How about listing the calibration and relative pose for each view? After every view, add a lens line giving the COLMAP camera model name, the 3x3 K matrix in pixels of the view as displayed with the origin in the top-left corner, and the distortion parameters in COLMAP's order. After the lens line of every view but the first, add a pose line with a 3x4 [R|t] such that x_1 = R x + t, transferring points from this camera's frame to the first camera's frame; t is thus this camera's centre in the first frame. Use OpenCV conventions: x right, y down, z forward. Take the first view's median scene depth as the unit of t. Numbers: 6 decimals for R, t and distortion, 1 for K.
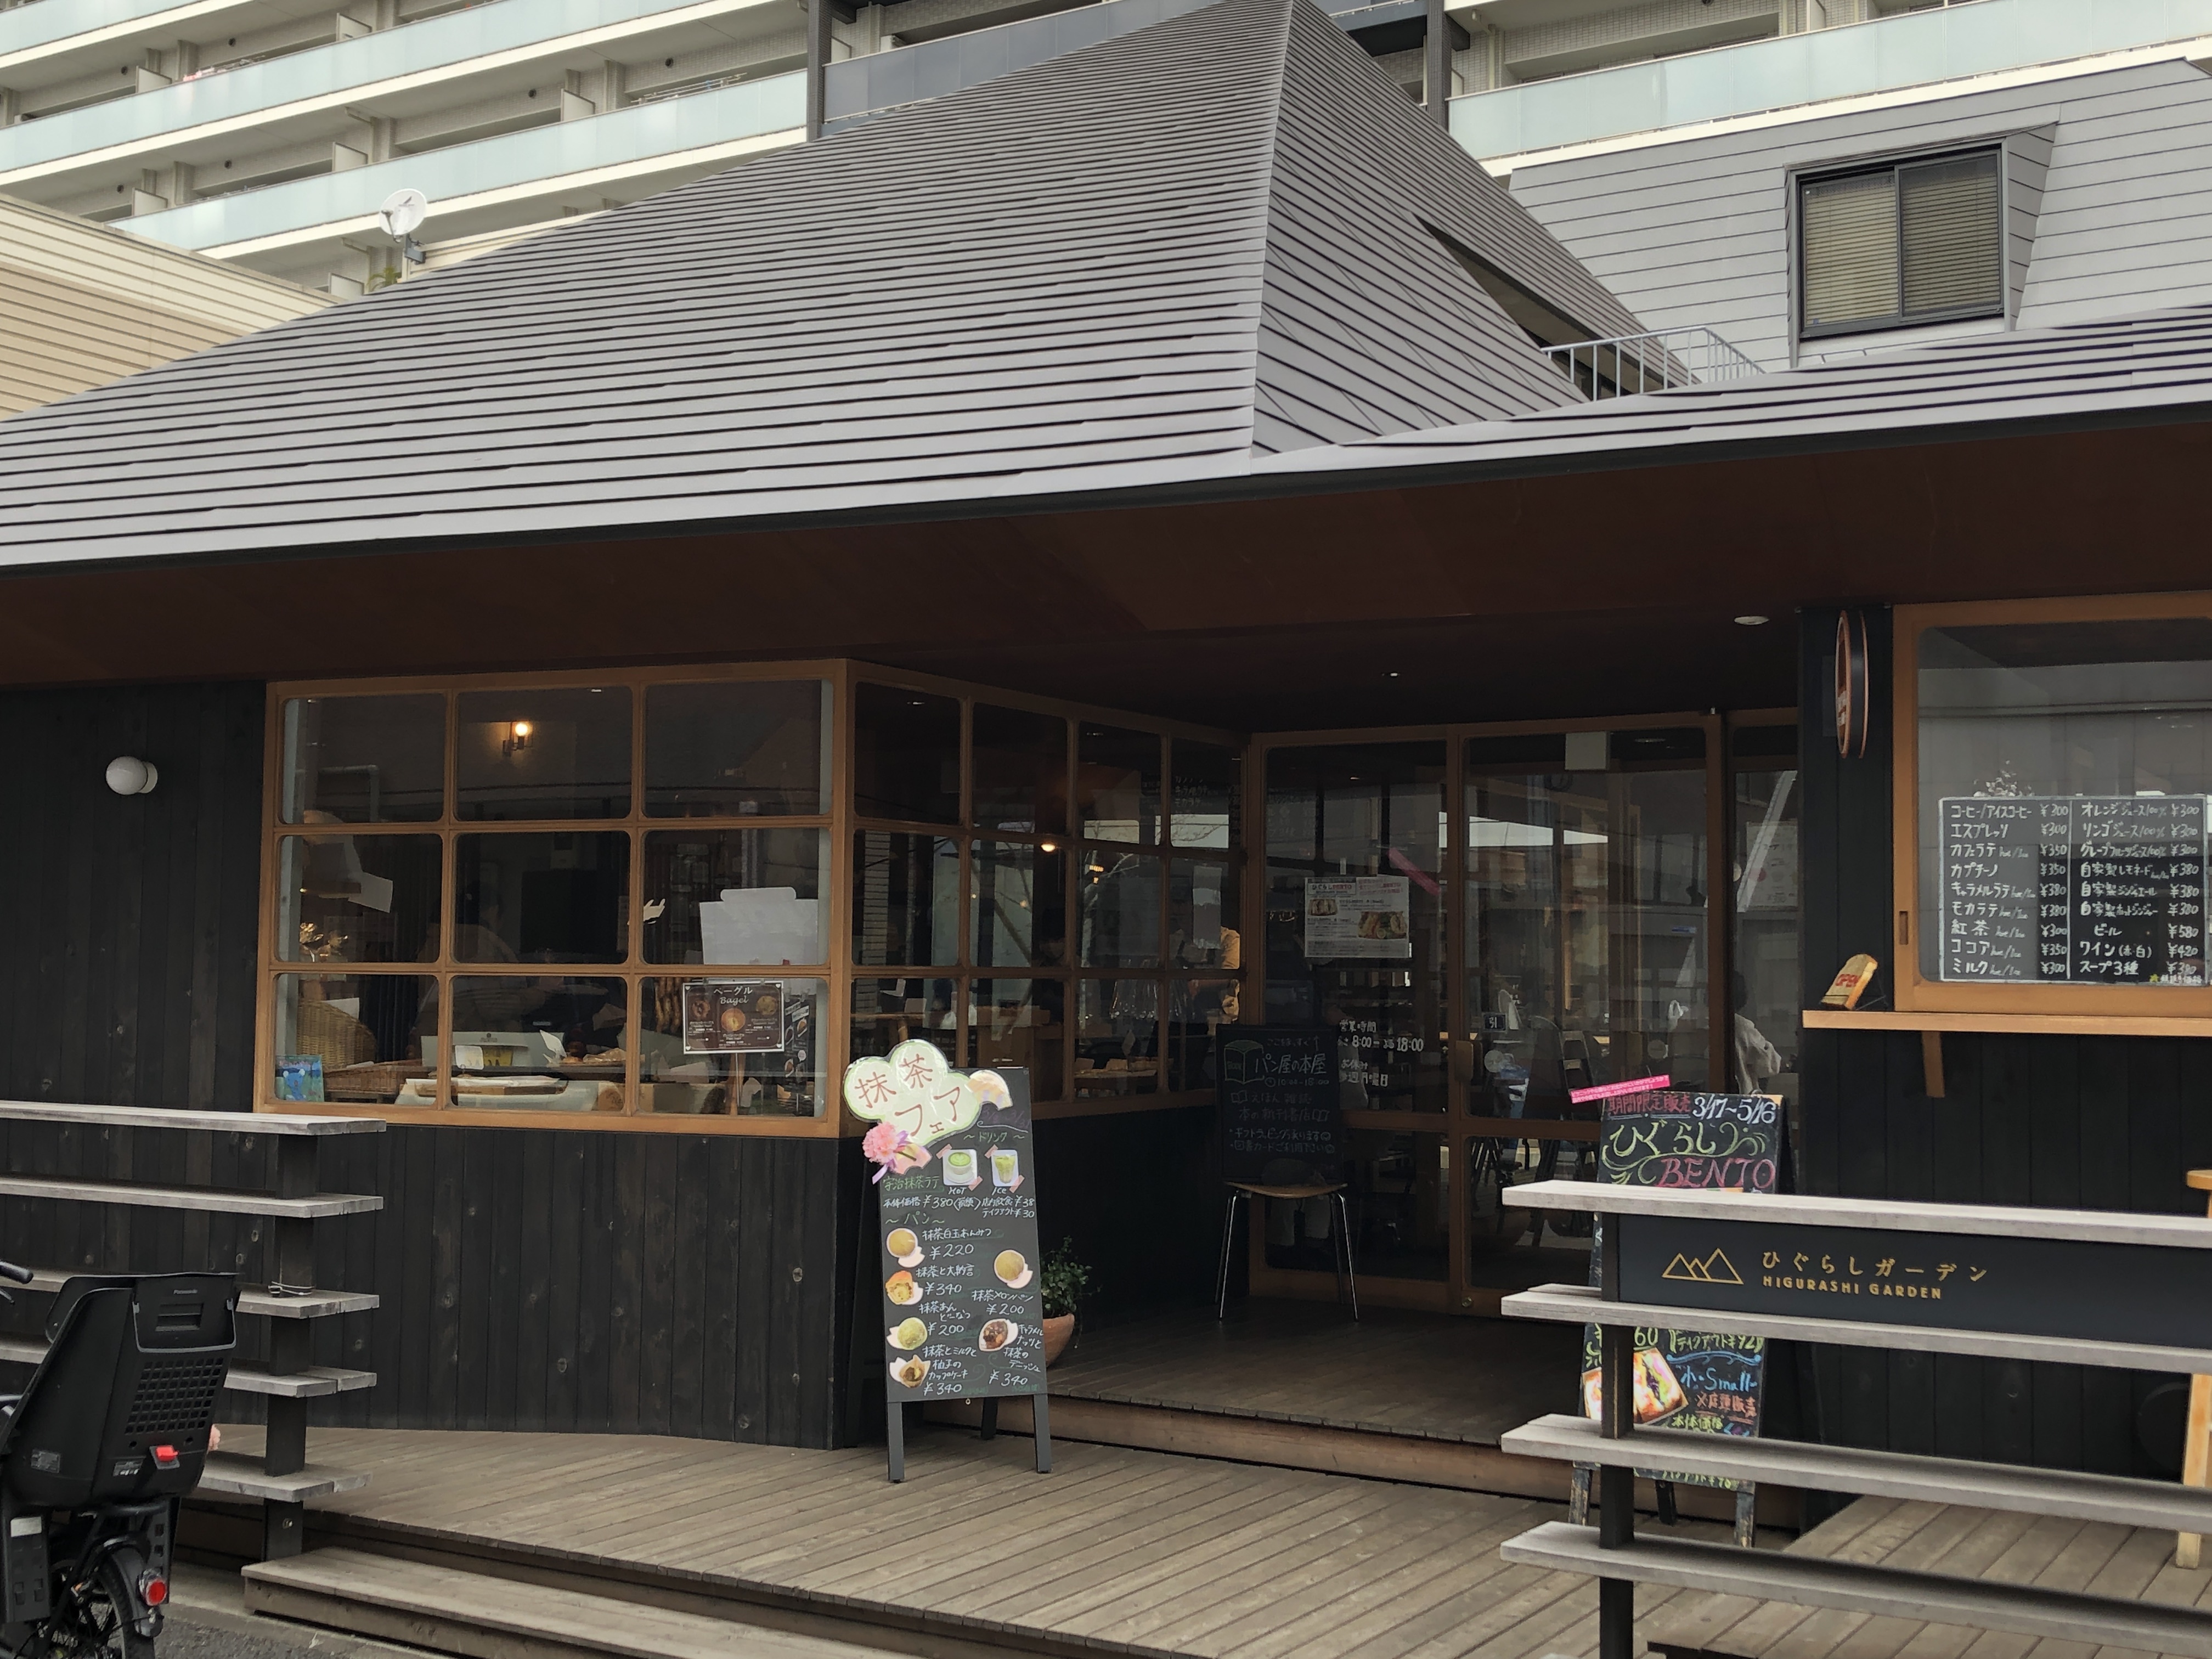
lens RADIAL K [[2495.3, 0, 1096.0], [0, 2495.3, 825.3], [0, 0, 1]] dist [0.022130, 0.000000]
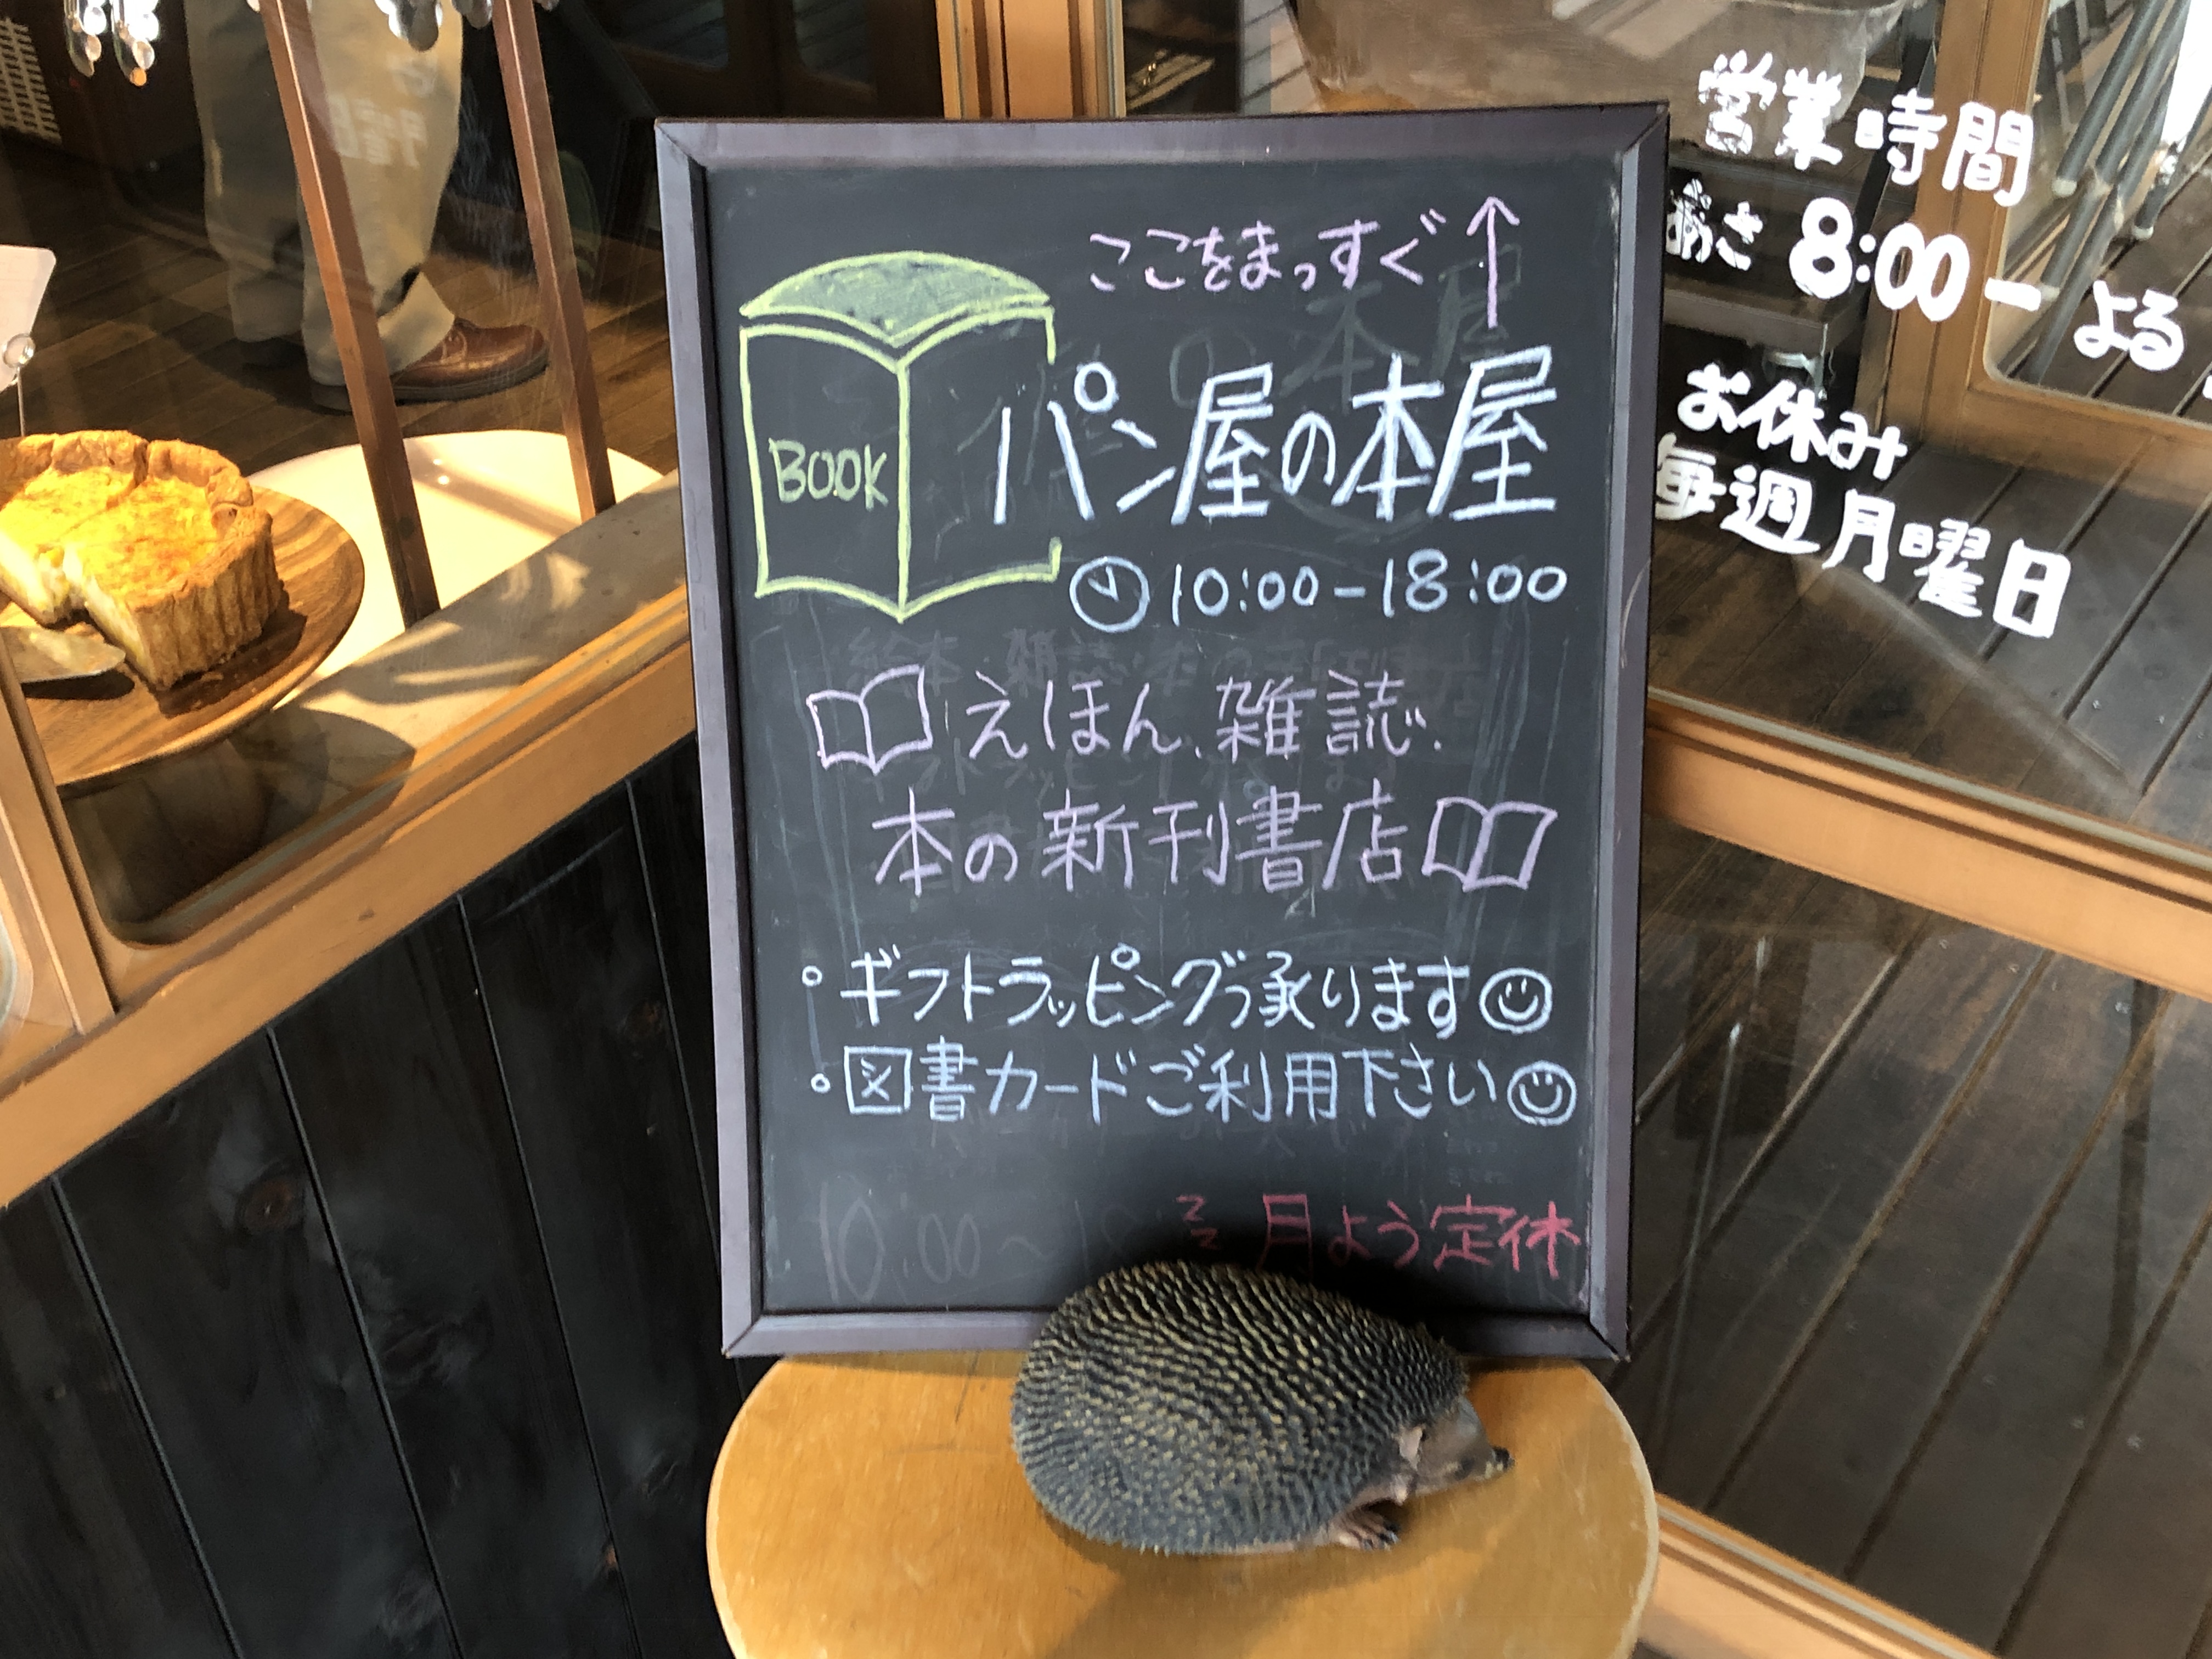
lens RADIAL K [[2495.3, 0, 1099.8], [0, 2495.3, 831.6], [0, 0, 1]] dist [0.022130, 0.000000]
pose [[0.995620, 0.007350, -0.093200, 0.081439], [0.053655, 0.771460, 0.634011, 0.030720], [0.076560, -0.636235, 0.767687, 0.892562]]
